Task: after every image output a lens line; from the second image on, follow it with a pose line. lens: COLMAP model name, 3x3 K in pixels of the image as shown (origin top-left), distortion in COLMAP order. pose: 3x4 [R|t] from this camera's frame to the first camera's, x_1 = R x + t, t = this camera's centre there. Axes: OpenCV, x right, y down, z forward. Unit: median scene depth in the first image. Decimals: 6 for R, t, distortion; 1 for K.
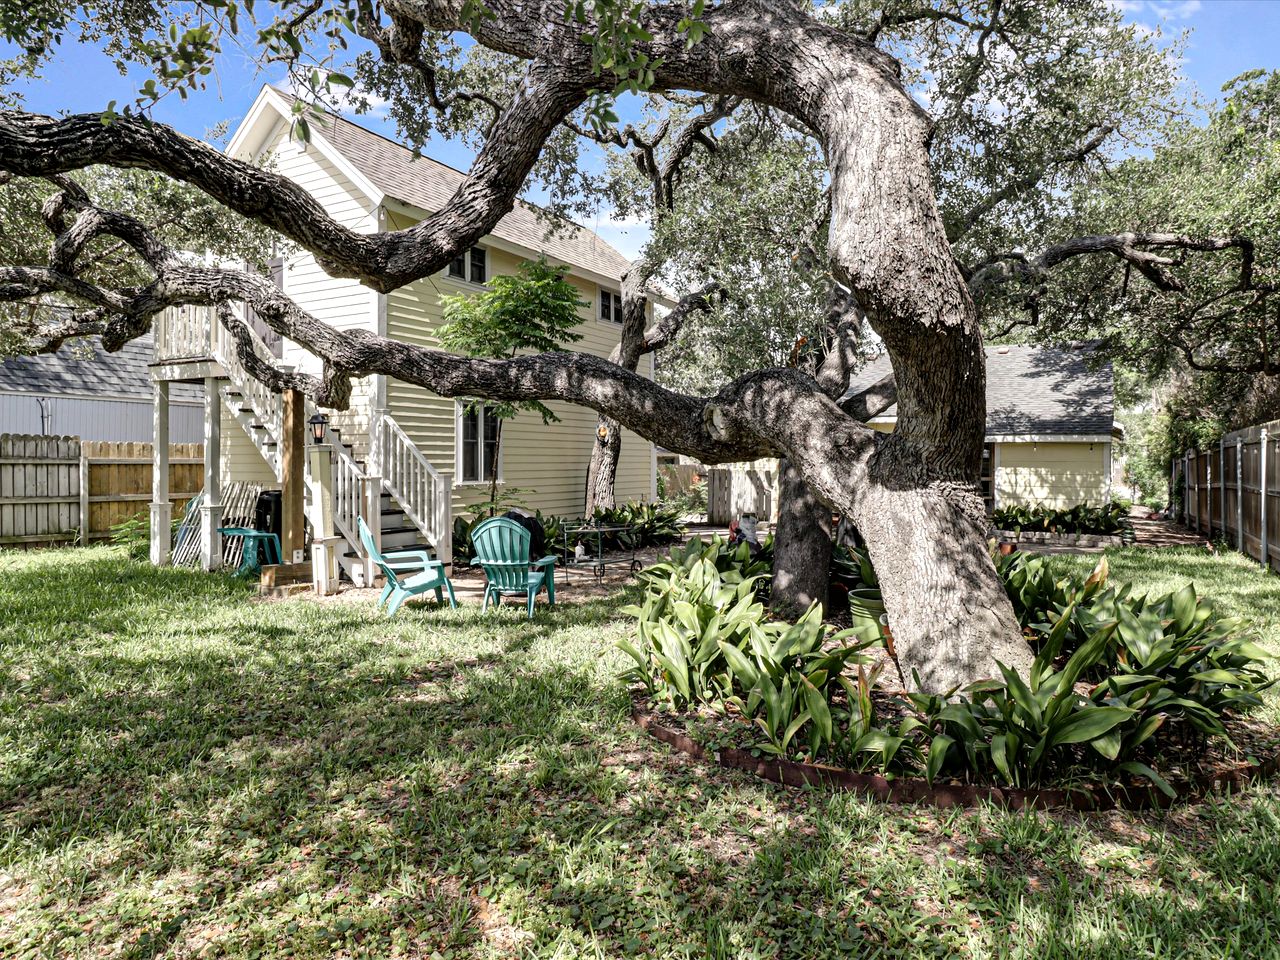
lens RADIAL K [[885.1, 0, 634.2], [0, 885.1, 468.8], [0, 0, 1]] dist [0.008295, 0.001315]
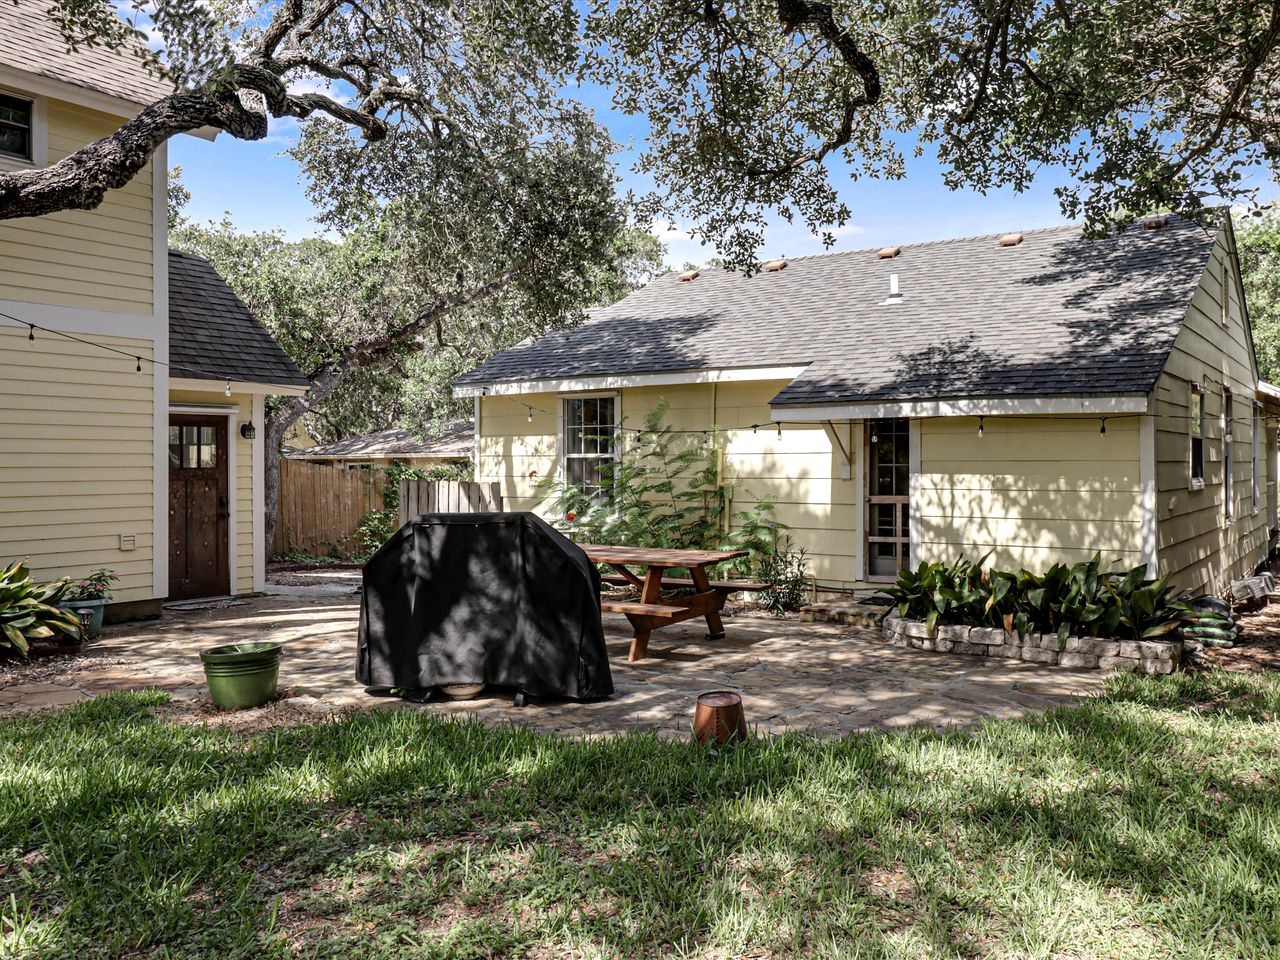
lens RADIAL K [[1094.8, 0, 640.4], [0, 1094.8, 473.9], [0, 0, 1]] dist [-0.008856, 0.009615]
pose [[0.994713, -0.008969, -0.102303, 0.332865], [0.009512, 0.999943, 0.004819, -0.005527], [0.102254, -0.005767, 0.994742, 0.440889]]
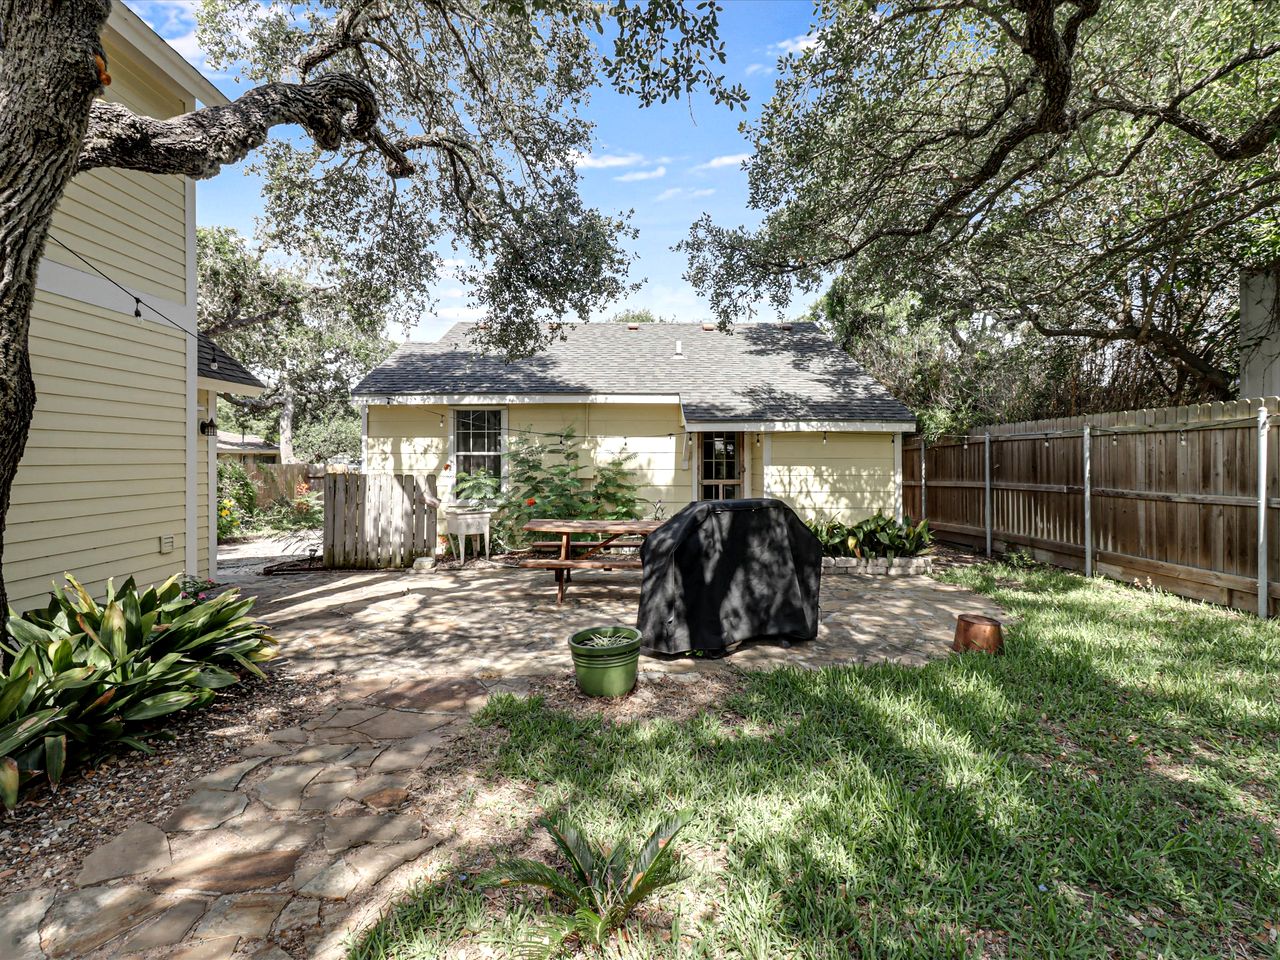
lens RADIAL K [[667.8, 0, 627.9], [0, 667.8, 452.8], [0, 0, 1]] dist [-0.001968, -0.000605]
pose [[0.858352, -0.006260, 0.513023, 0.027034], [0.011241, 0.999915, -0.006606, -0.009781], [-0.512938, 0.011437, 0.858350, 0.593483]]
